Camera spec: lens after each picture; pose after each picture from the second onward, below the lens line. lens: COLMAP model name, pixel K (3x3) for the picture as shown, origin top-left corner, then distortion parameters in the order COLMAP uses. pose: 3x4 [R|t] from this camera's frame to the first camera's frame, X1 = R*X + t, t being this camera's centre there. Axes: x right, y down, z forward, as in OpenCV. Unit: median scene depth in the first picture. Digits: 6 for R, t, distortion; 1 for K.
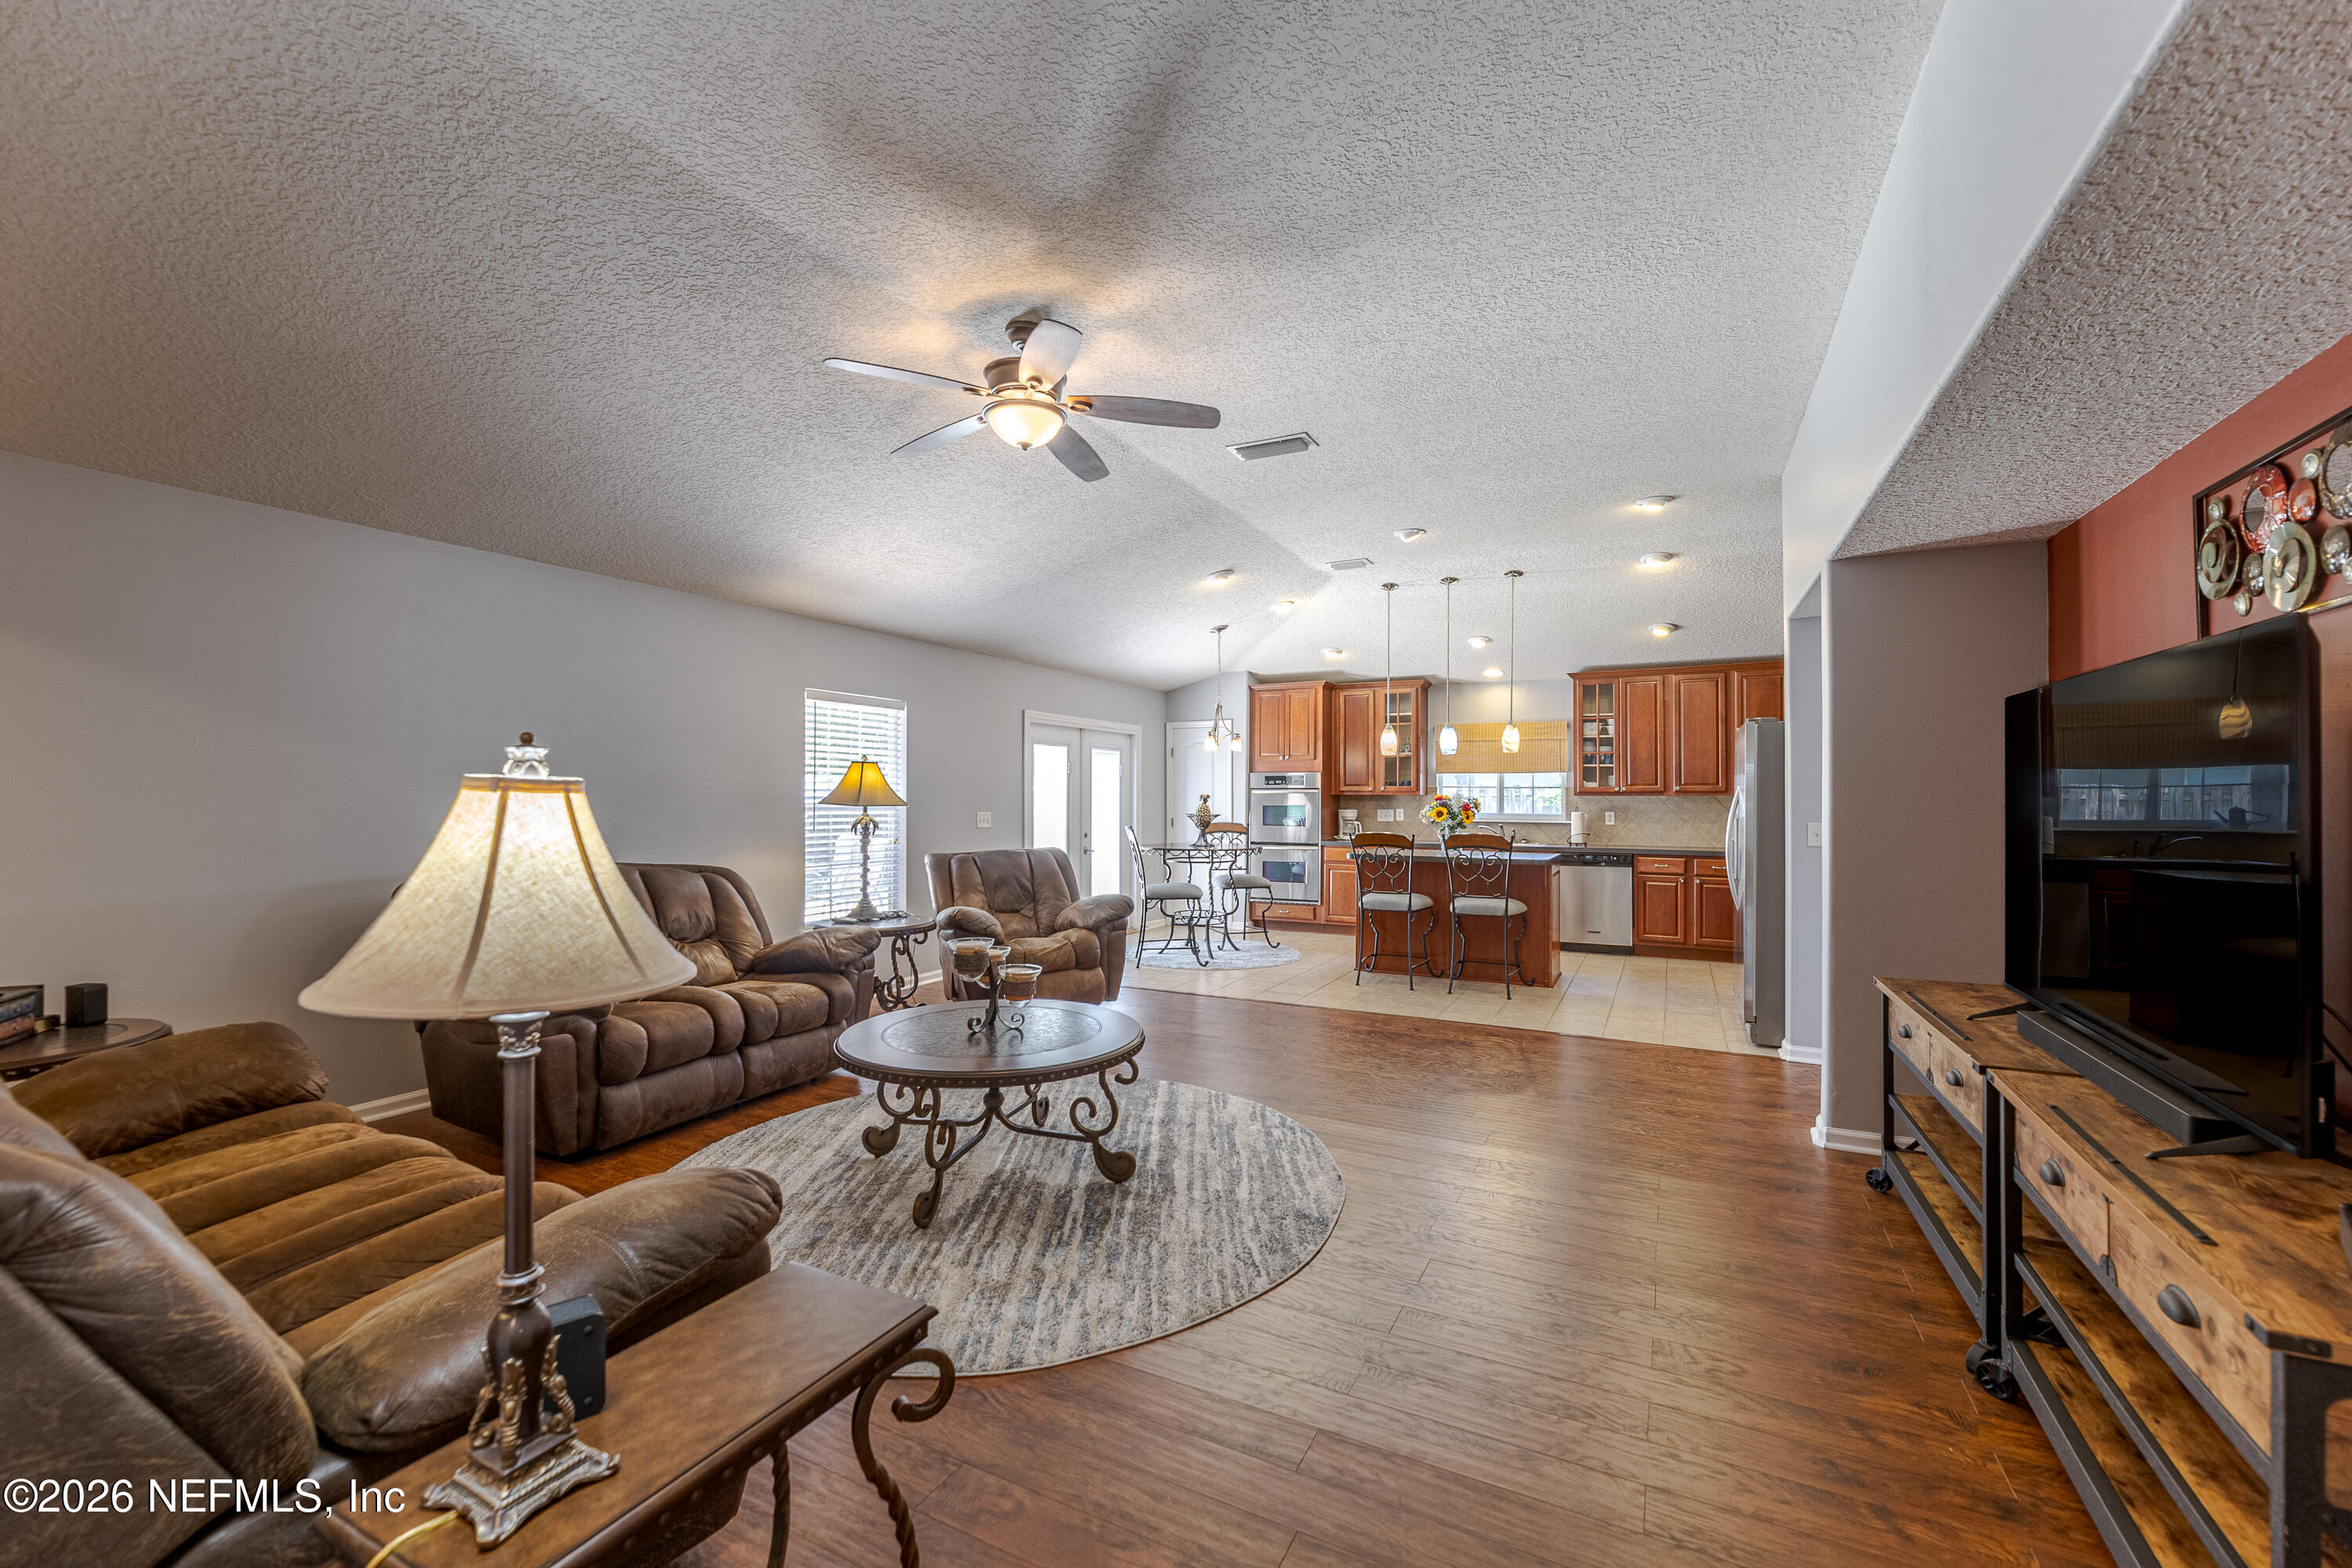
lens RADIAL K [[961.4, 0, 1176.8], [0, 961.4, 786.2], [0, 0, 1]] dist [-0.002185, -0.000033]
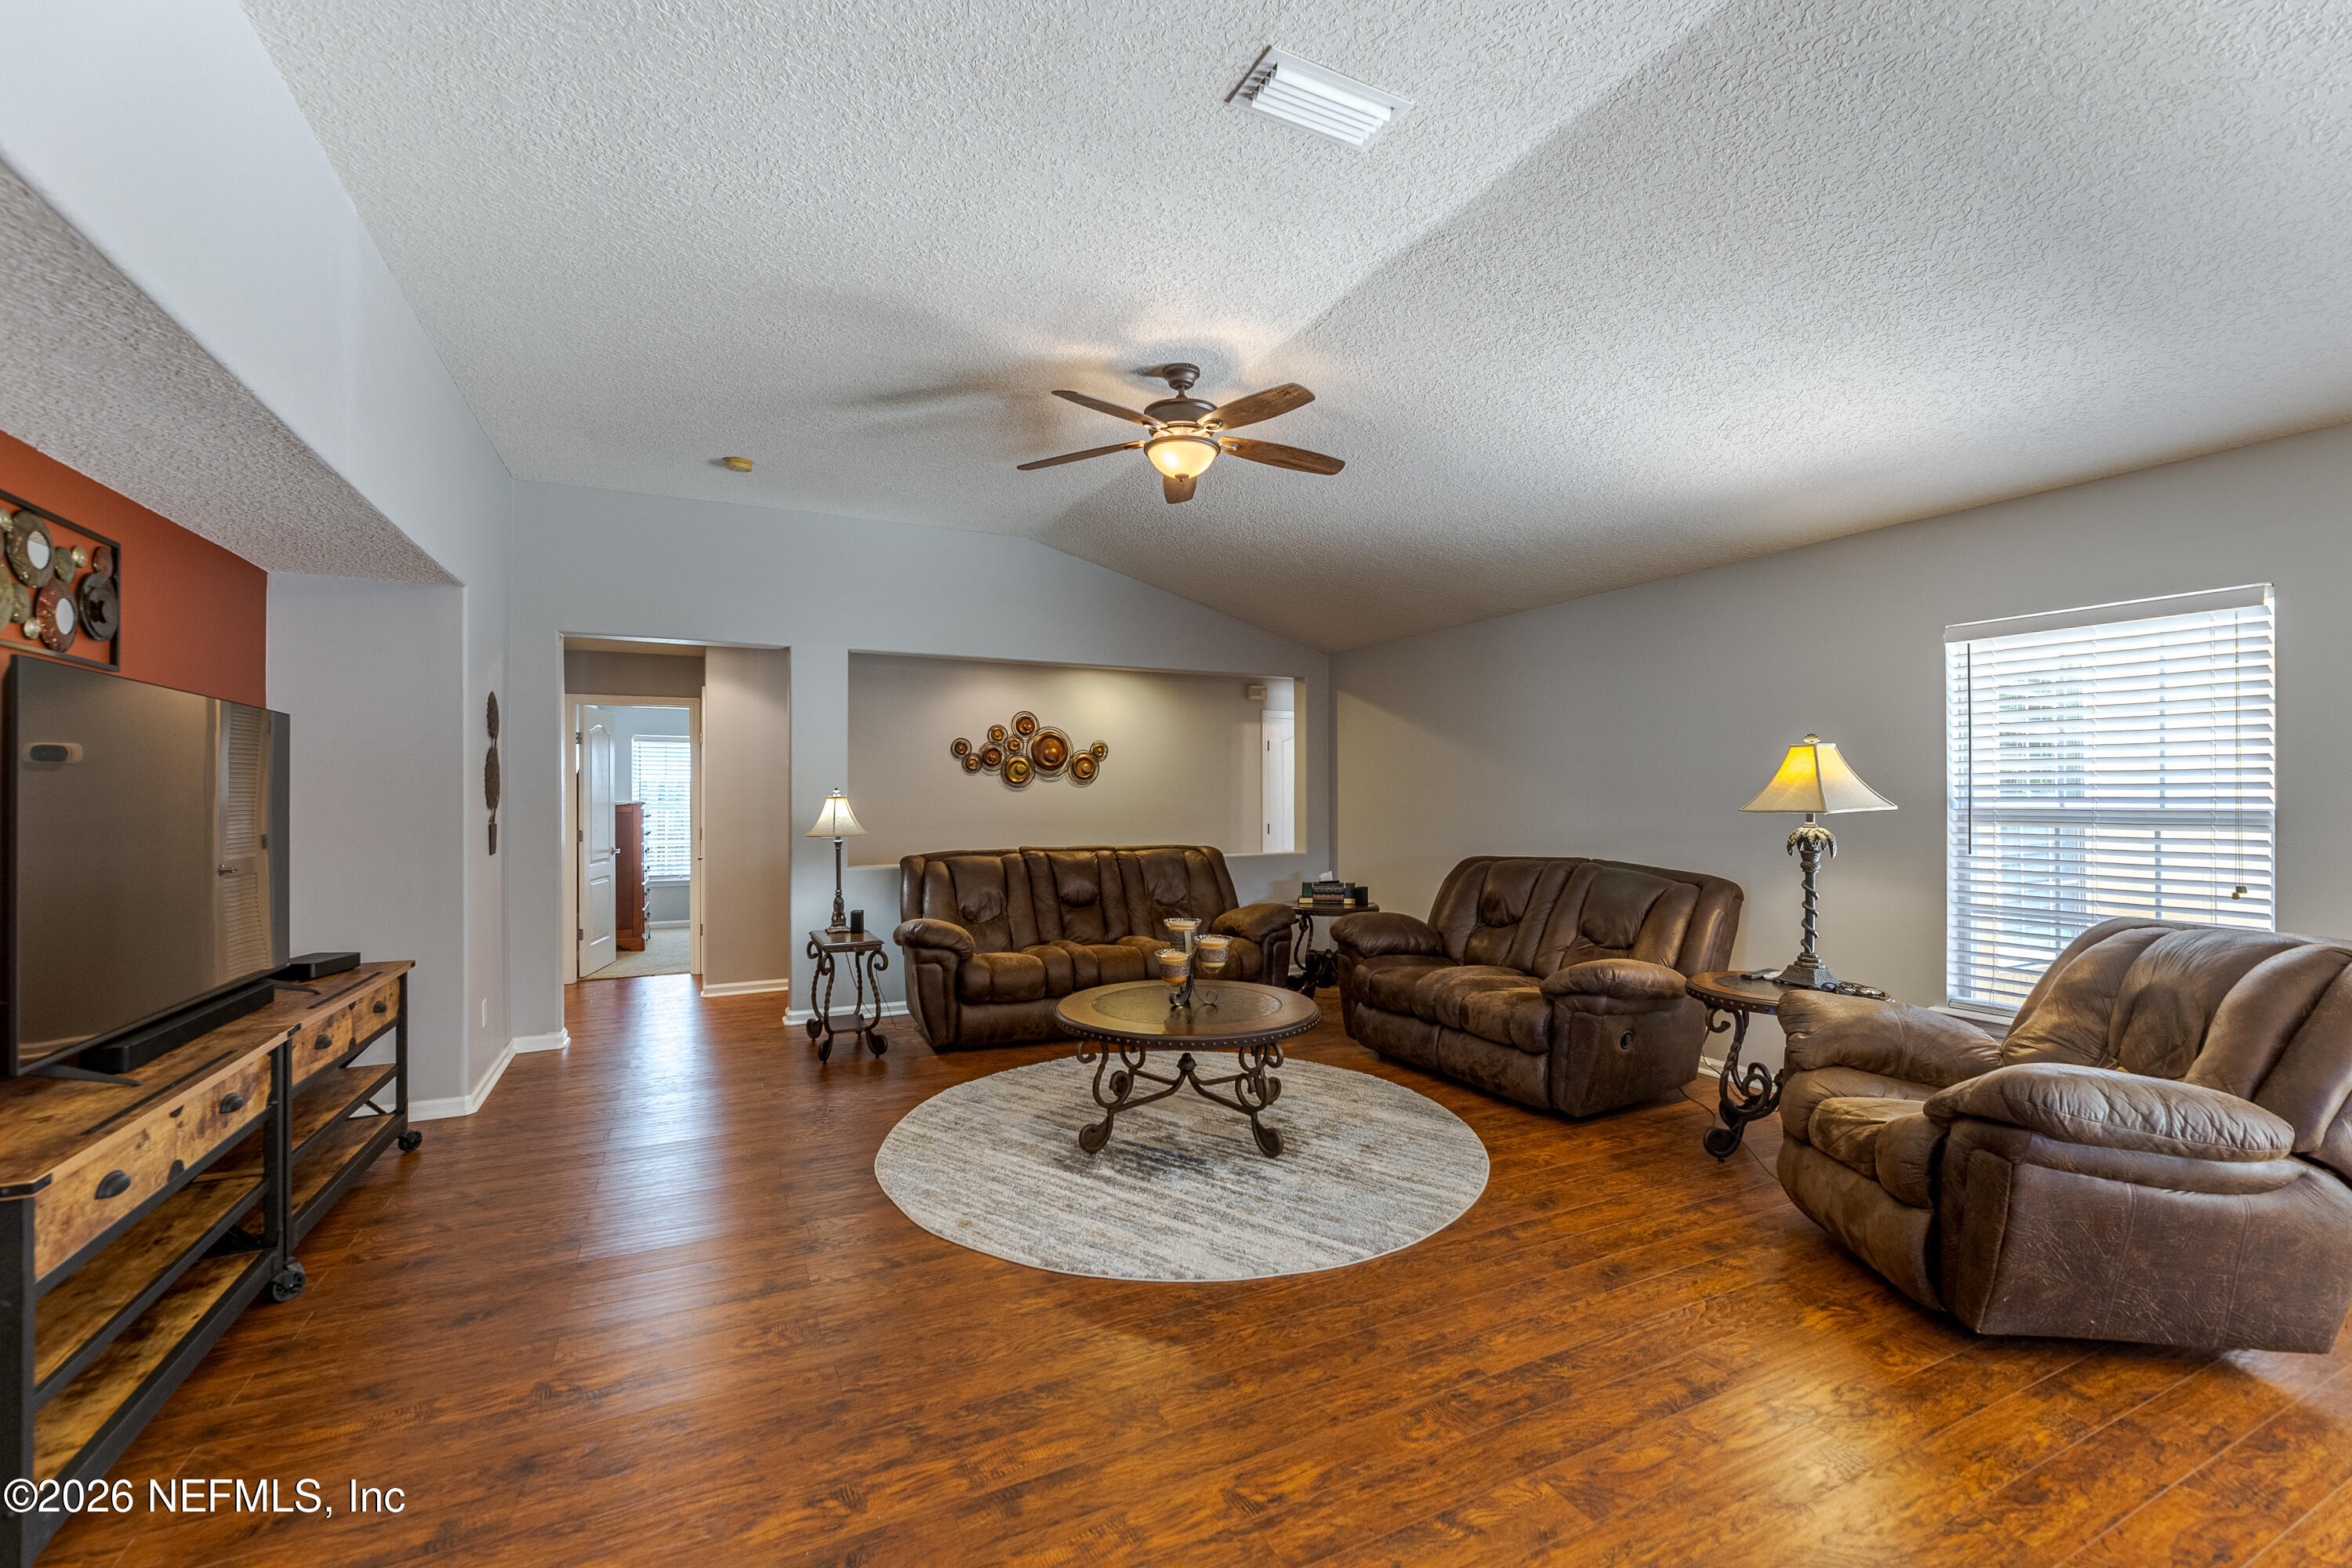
lens RADIAL K [[961.4, 0, 1175.8], [0, 961.4, 791.0], [0, 0, 1]] dist [-0.002185, -0.000033]
pose [[-0.587048, -0.006966, -0.809522, 0.292269], [0.010846, 0.999806, -0.016468, 0.007451], [0.809480, -0.018448, -0.586858, 0.654952]]
